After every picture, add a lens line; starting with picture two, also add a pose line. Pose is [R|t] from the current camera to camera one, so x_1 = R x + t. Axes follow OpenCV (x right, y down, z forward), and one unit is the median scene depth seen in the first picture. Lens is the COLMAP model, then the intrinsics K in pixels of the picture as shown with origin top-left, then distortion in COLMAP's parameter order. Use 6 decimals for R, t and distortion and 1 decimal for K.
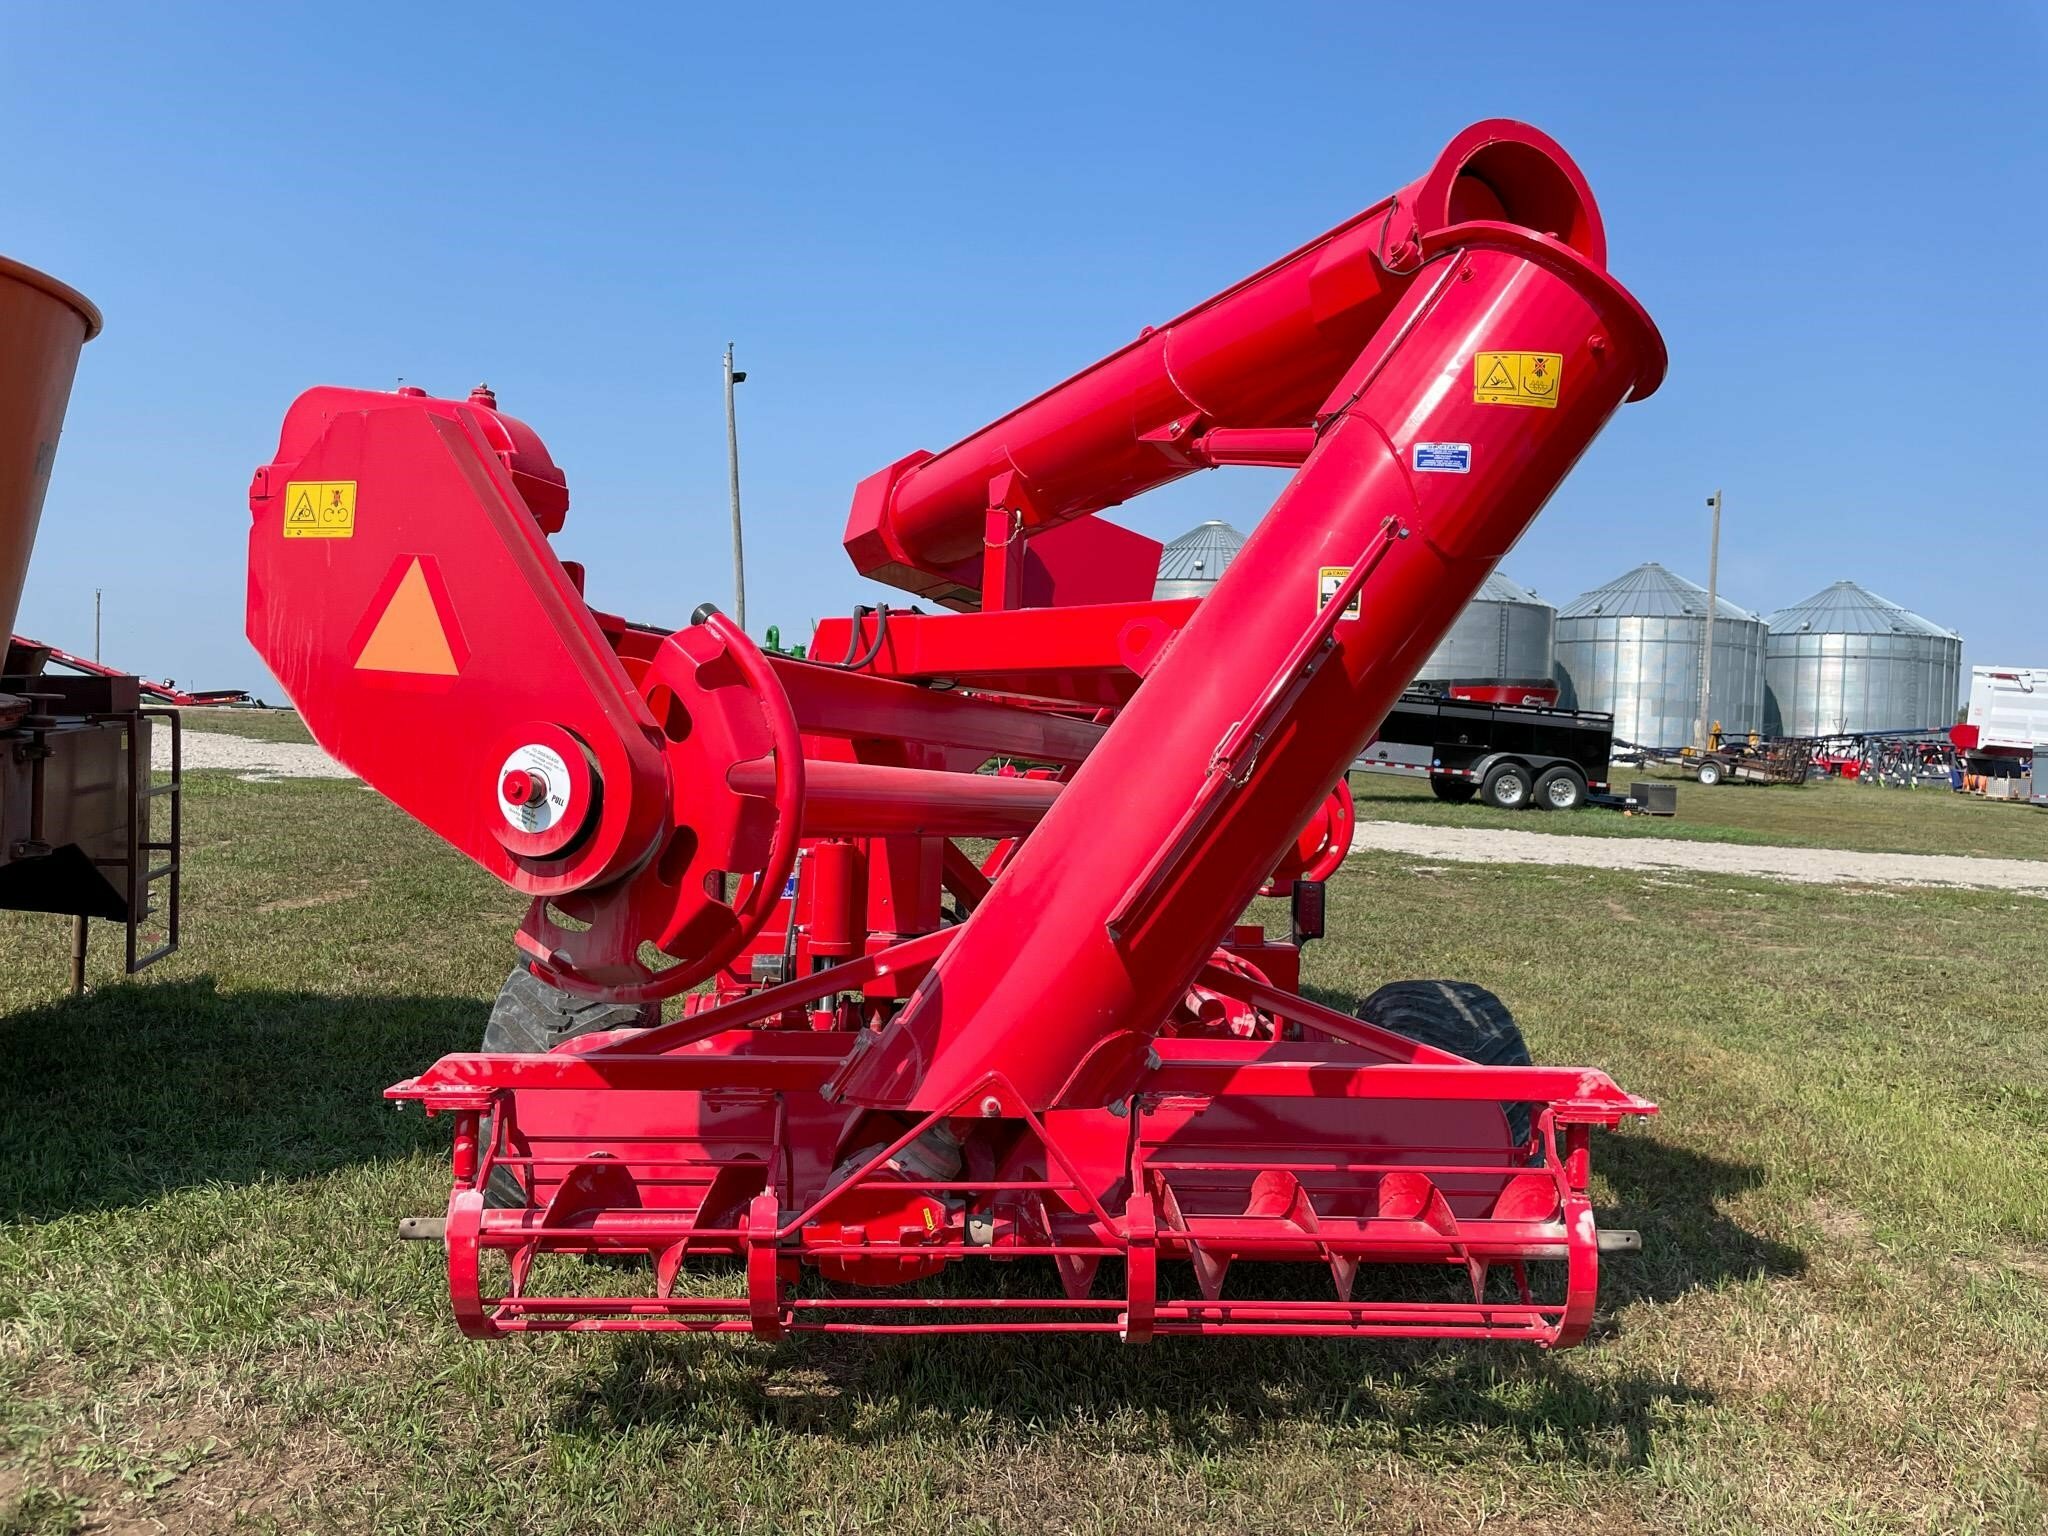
lens RADIAL K [[1552.7, 0, 1027.4], [0, 1552.7, 747.6], [0, 0, 1]] dist [0.101096, -0.148299]
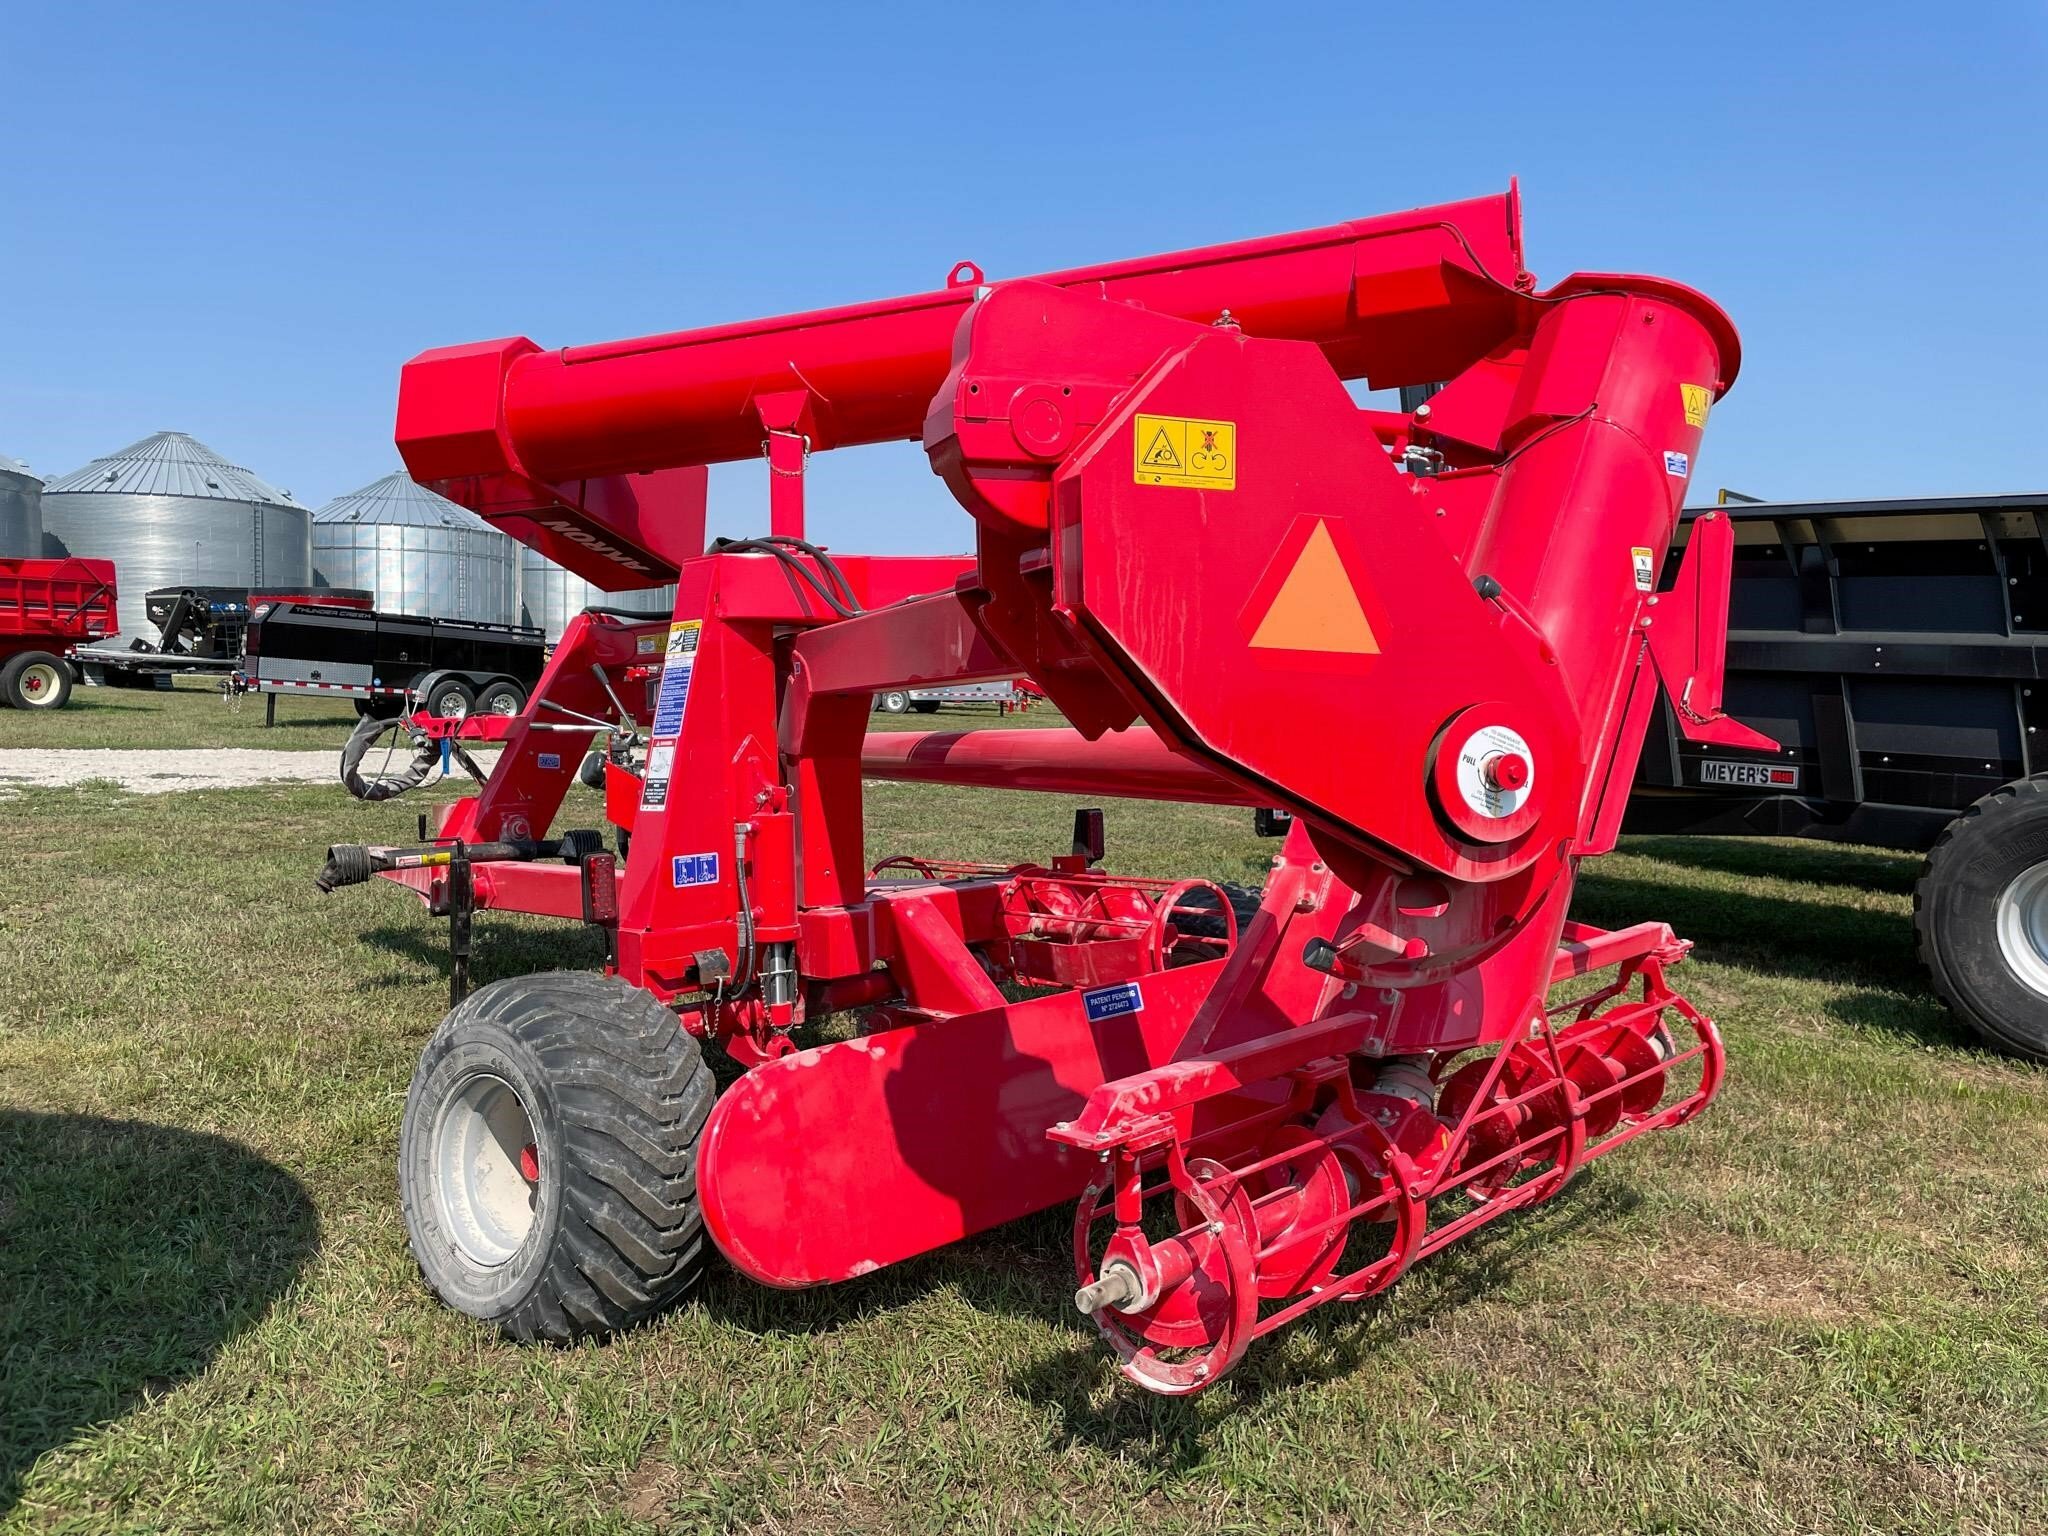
lens RADIAL K [[1552.7, 0, 1027.4], [0, 1552.7, 747.6], [0, 0, 1]] dist [0.101096, -0.148299]
pose [[0.714886, -0.061426, 0.696538, -0.119200], [0.020793, 0.997561, 0.066632, -0.005868], [-0.698932, -0.033152, 0.714420, 0.051762]]
